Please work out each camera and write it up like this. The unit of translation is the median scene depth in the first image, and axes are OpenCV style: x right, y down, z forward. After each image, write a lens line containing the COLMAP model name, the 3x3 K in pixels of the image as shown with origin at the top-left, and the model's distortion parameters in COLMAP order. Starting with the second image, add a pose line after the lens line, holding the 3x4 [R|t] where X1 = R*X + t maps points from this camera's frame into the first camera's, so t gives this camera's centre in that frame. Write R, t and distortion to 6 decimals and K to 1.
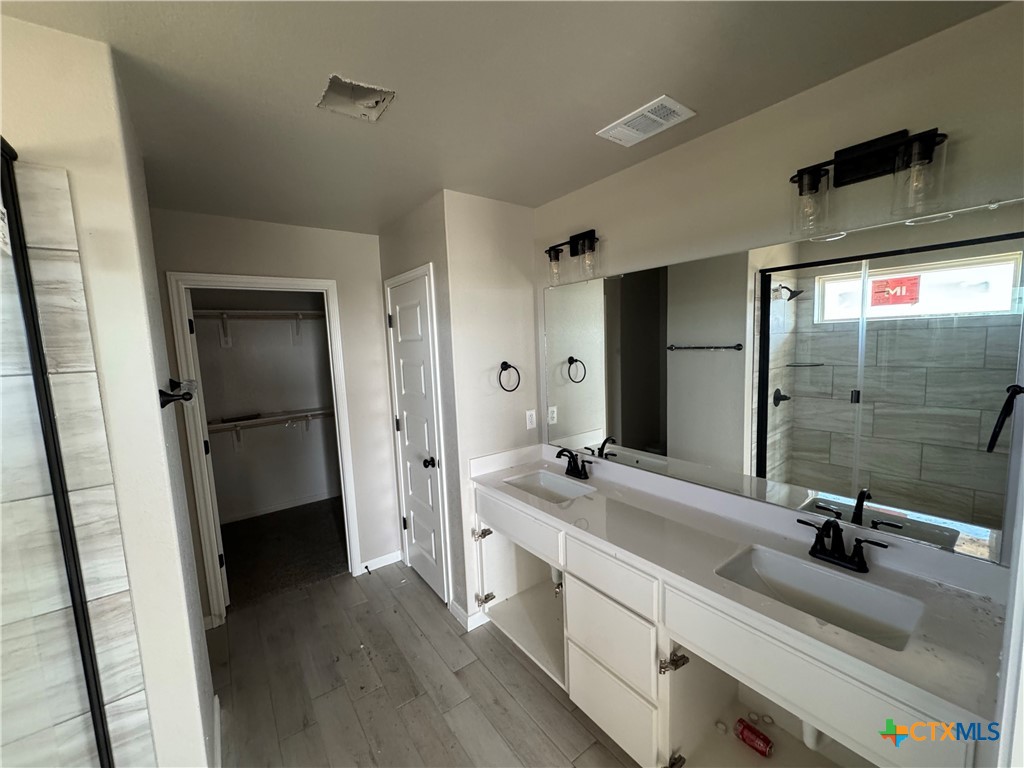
lens RADIAL K [[408.0, 0, 512.0], [0, 408.0, 384.0], [0, 0, 1]] dist [-0.004284, -0.000049]
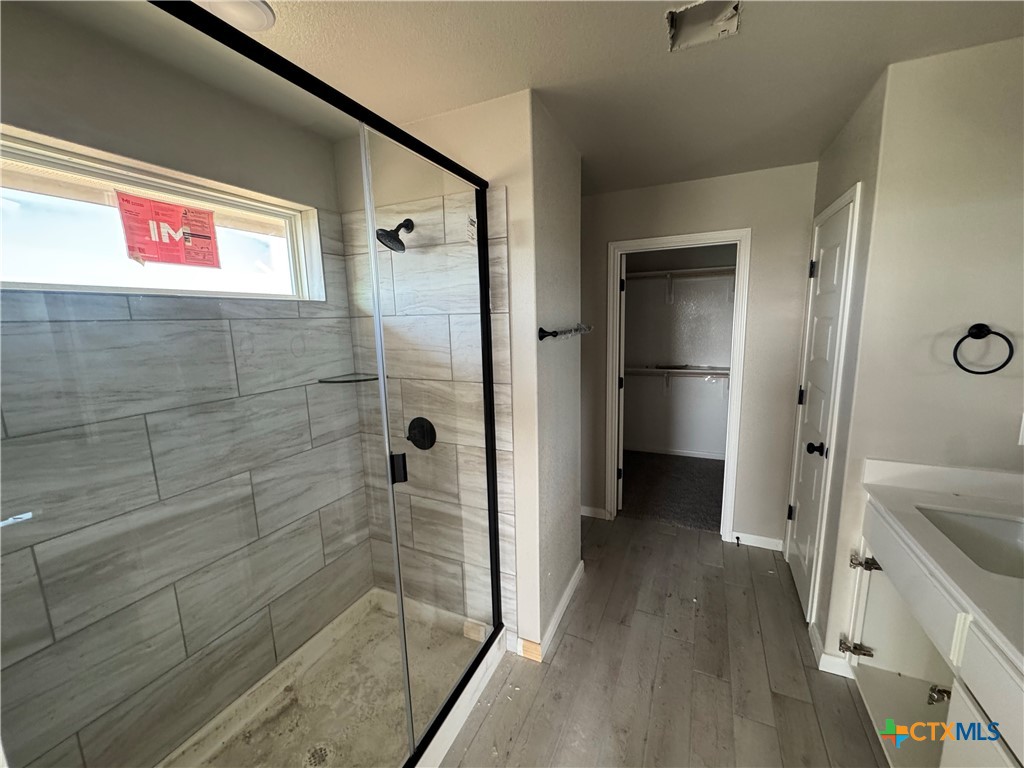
lens RADIAL K [[408.0, 0, 512.0], [0, 408.0, 384.0], [0, 0, 1]] dist [-0.004284, -0.000049]
pose [[0.473305, 0.167291, -0.864868, 0.205059], [-0.084471, 0.985897, 0.144474, 0.005664], [0.876839, 0.004676, 0.480761, 0.112586]]
